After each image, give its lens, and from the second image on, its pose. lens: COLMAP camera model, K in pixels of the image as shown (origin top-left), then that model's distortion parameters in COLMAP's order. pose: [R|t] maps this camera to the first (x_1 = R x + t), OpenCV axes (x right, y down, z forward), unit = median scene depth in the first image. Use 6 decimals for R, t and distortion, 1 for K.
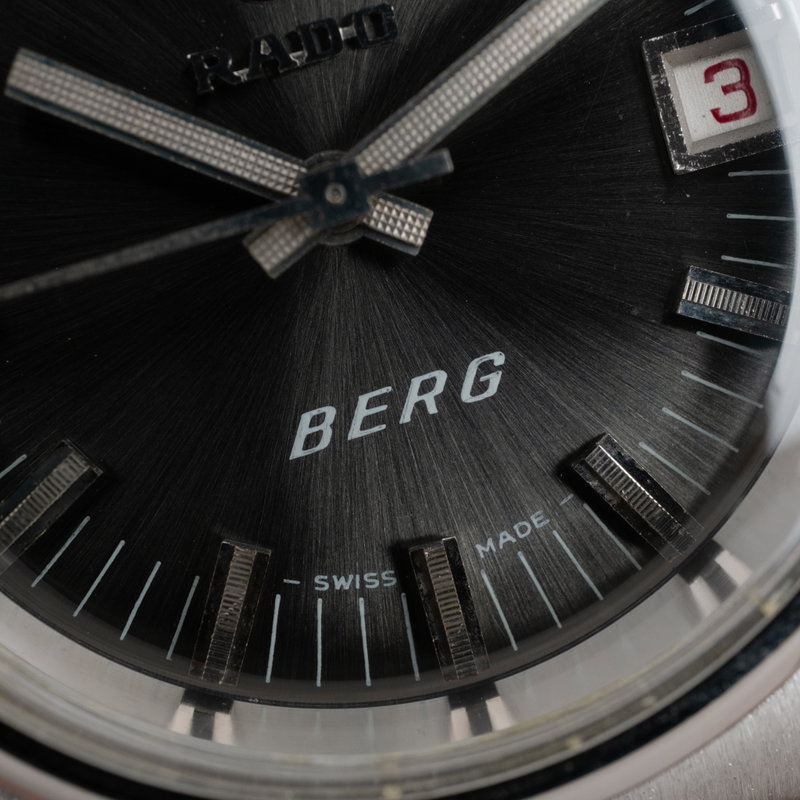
lens RADIAL K [[1930.1, 0, 400.0], [0, 1930.1, 400.0], [0, 0, 1]] dist [0.343737, 0.343921]
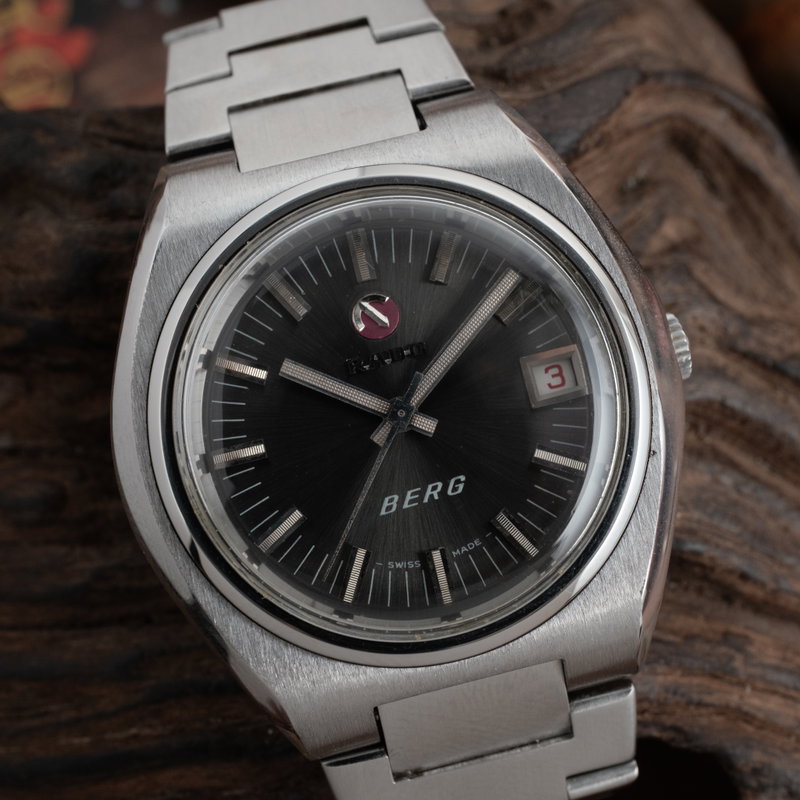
lens RADIAL K [[1319.1, 0, 400.0], [0, 1319.1, 400.0], [0, 0, 1]] dist [0.054935, 0.117914]
pose [[0.999638, 0.023904, -0.012342, -0.012590], [-0.024985, 0.995024, -0.096449, 0.046111], [0.009975, 0.096723, 0.995261, -0.743791]]
